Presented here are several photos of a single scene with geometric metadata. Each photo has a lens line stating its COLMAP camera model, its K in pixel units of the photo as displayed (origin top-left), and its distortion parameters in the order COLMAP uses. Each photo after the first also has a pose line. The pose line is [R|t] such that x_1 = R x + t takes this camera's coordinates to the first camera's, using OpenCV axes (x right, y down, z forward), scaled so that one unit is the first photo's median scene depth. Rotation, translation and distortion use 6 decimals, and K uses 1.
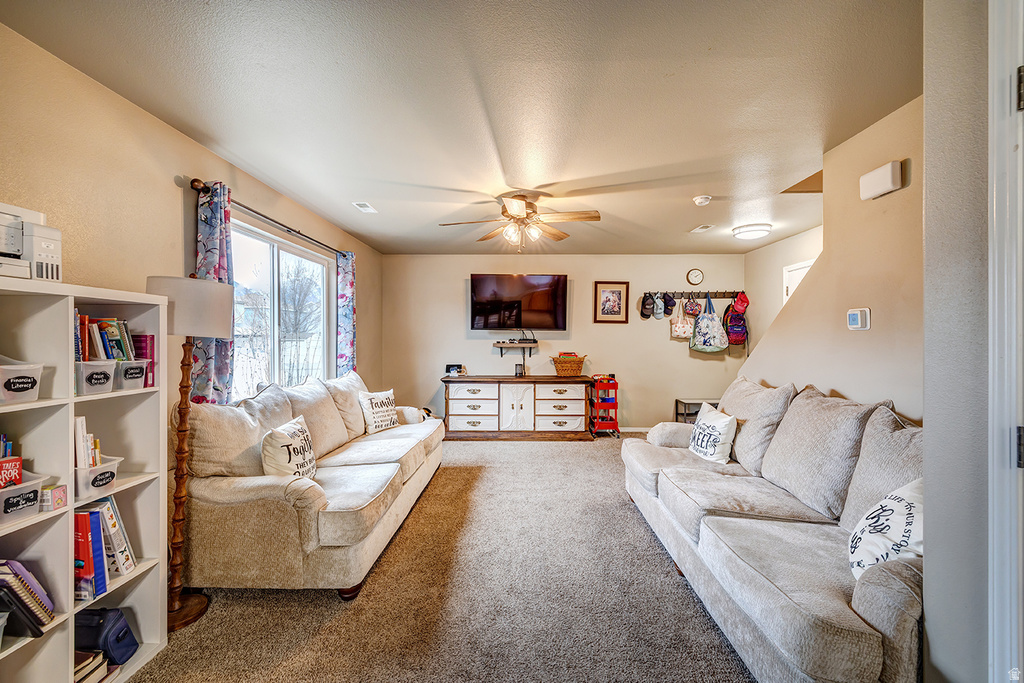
lens RADIAL K [[438.5, 0, 512.1], [0, 438.5, 336.9], [0, 0, 1]] dist [-0.000565, 0.000593]
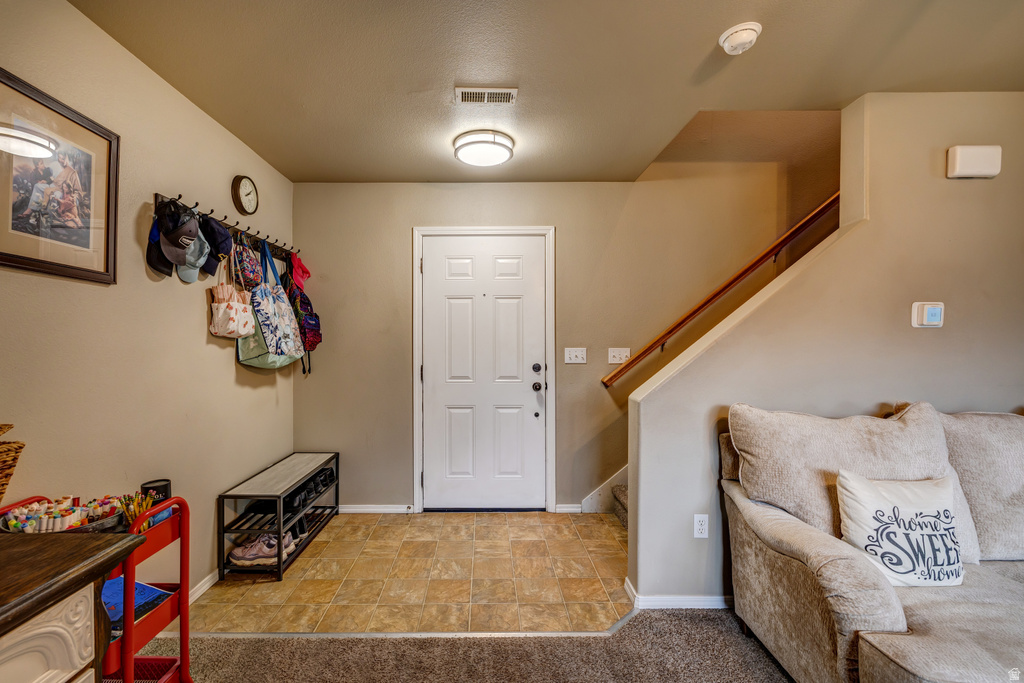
lens RADIAL K [[438.5, 0, 495.2], [0, 438.5, 345.2], [0, 0, 1]] dist [-0.000565, 0.000593]
pose [[-0.015189, -0.008625, 0.999847, -0.019237], [0.003392, 0.999957, 0.008677, 0.006959], [-0.999879, 0.003523, -0.015159, 0.761350]]
